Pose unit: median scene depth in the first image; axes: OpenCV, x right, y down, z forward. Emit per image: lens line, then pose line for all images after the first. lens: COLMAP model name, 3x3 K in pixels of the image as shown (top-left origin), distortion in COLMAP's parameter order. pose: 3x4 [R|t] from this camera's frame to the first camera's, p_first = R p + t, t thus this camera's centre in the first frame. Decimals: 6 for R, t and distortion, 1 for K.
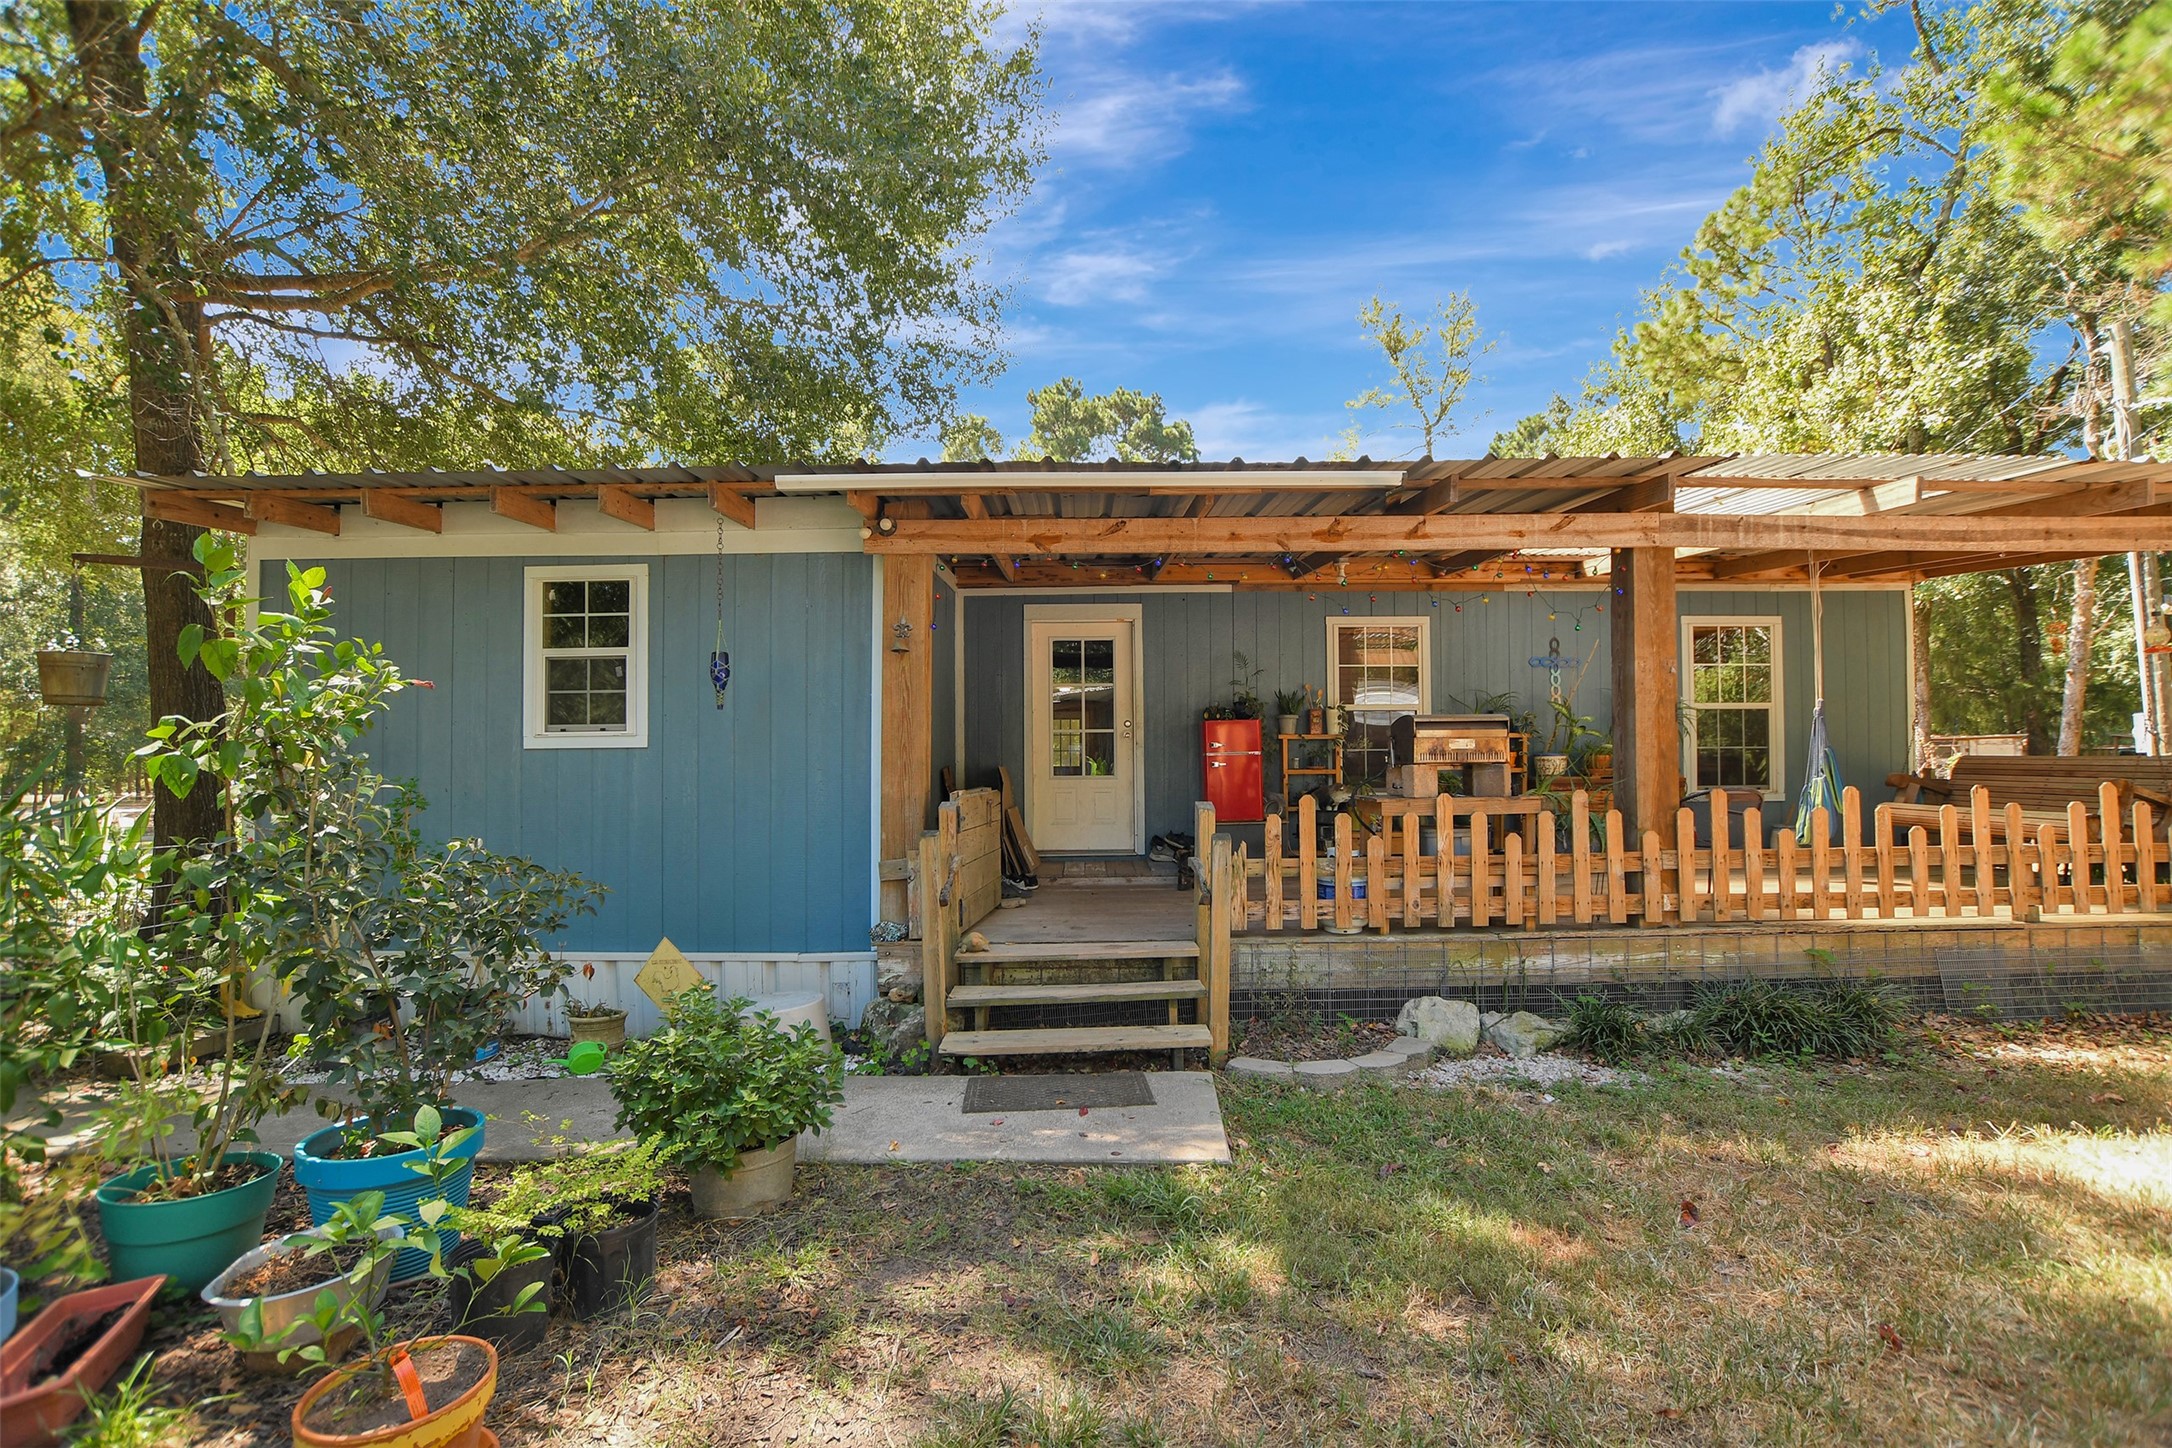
lens RADIAL K [[968.6, 0, 1079.6], [0, 968.6, 727.5], [0, 0, 1]] dist [-0.022597, 0.001901]
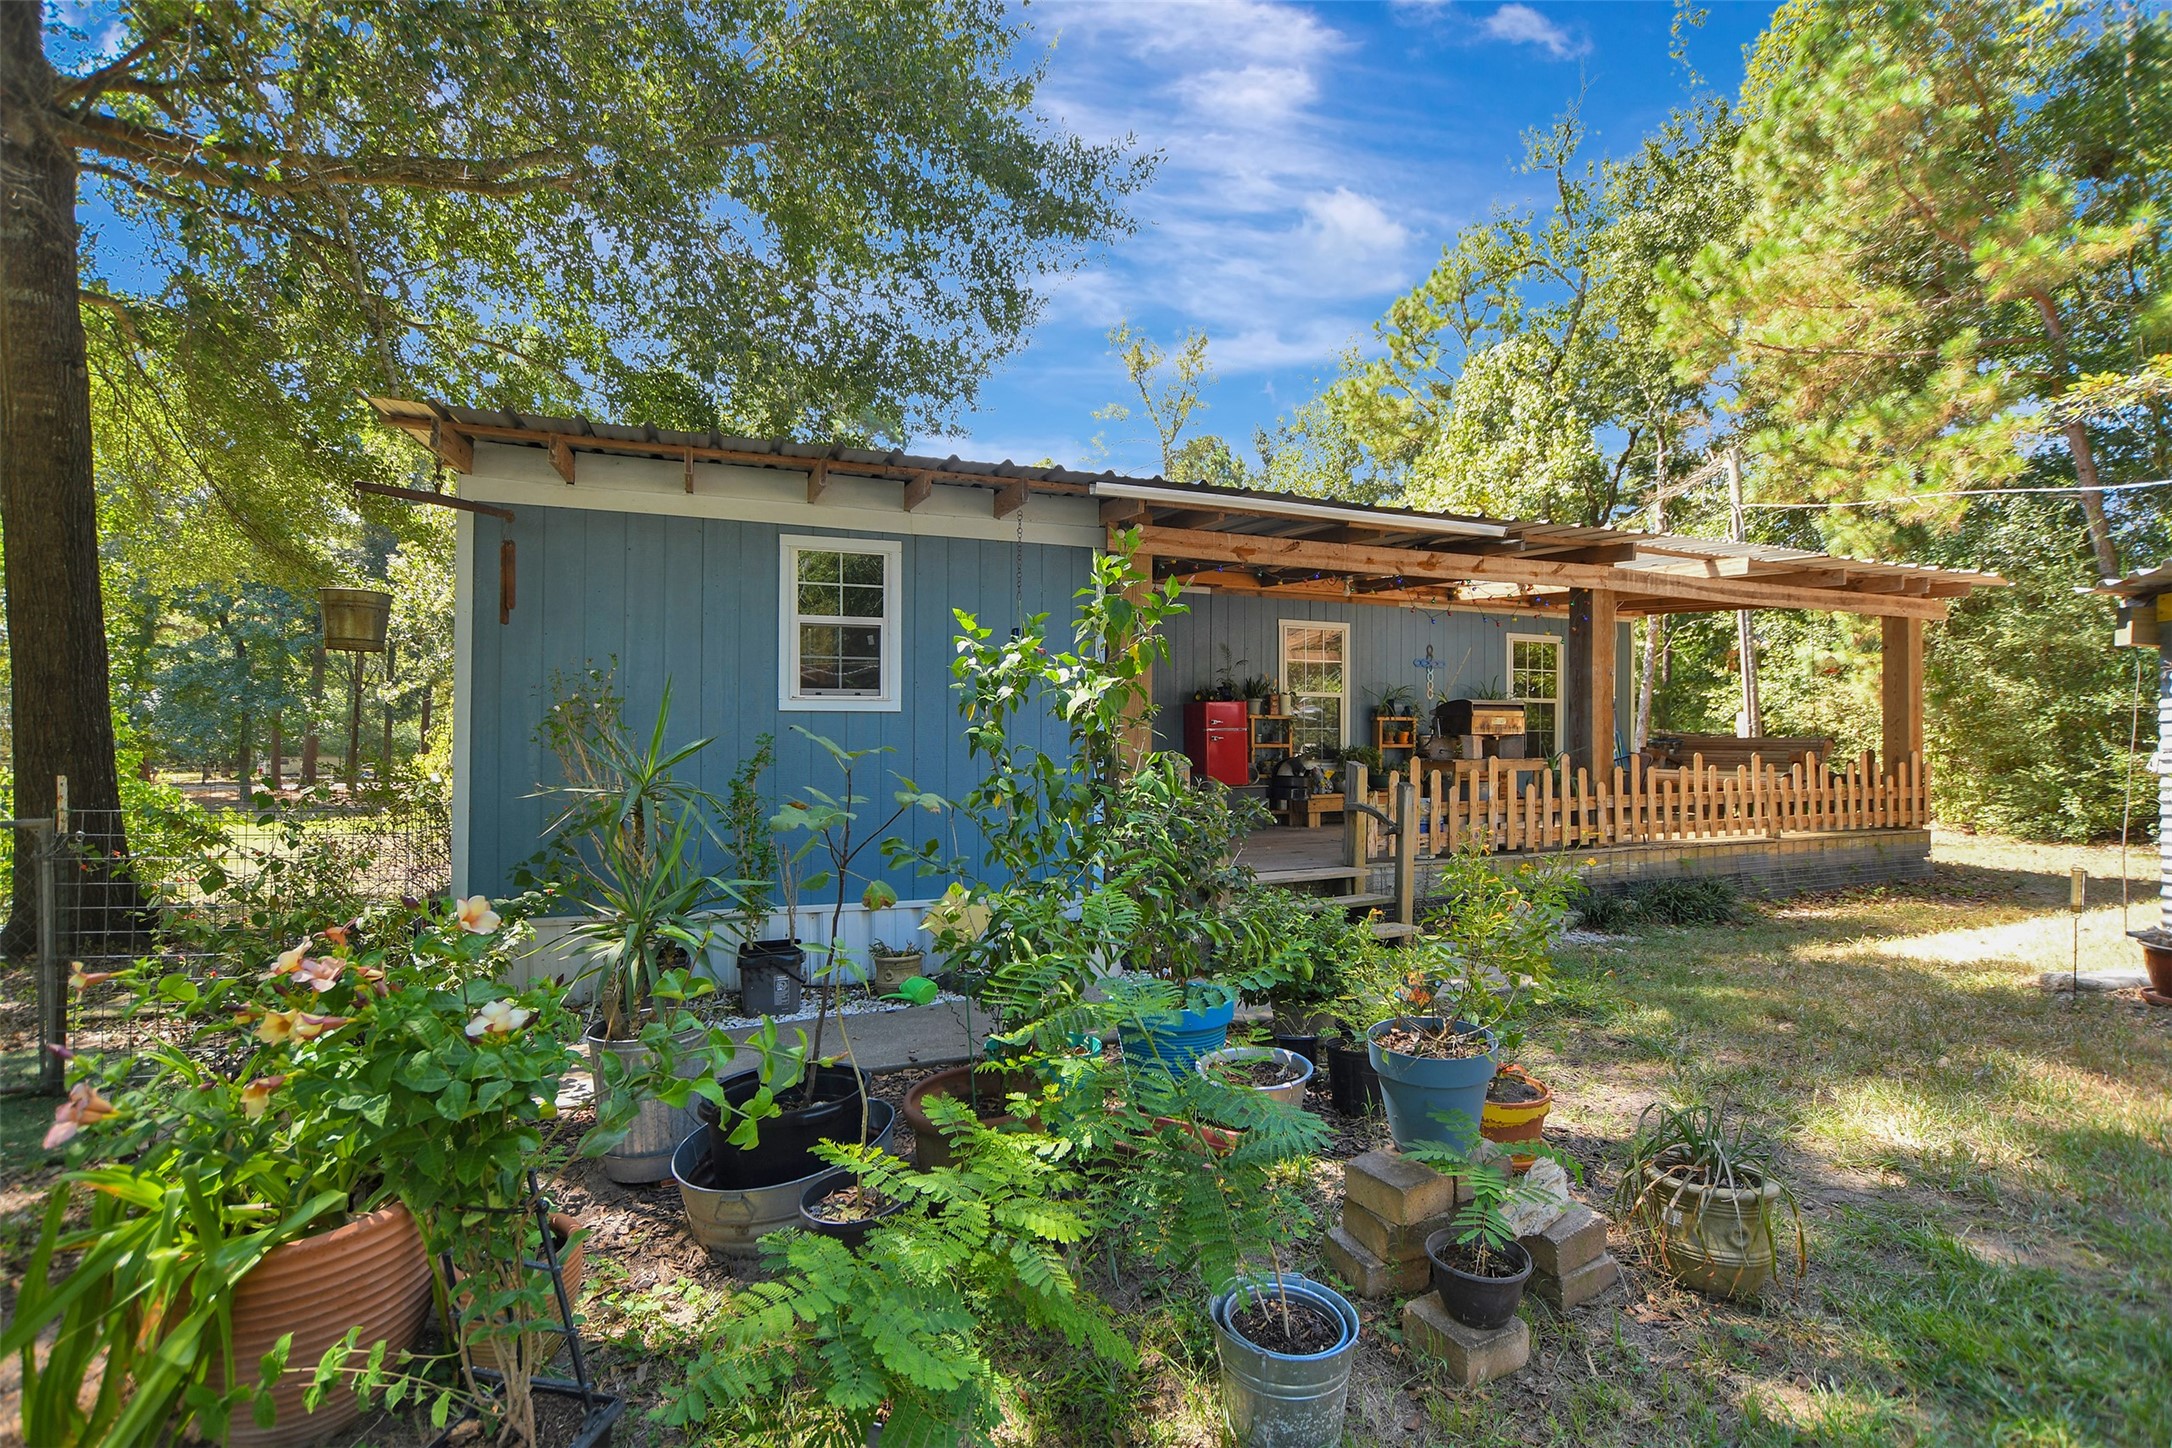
lens RADIAL K [[968.6, 0, 1103.1], [0, 968.6, 727.7], [0, 0, 1]] dist [-0.022597, 0.001901]
pose [[0.932235, 0.014625, 0.361557, -0.628300], [-0.020056, 0.999735, 0.011271, 0.021708], [-0.361296, -0.017758, 0.932282, -0.096616]]
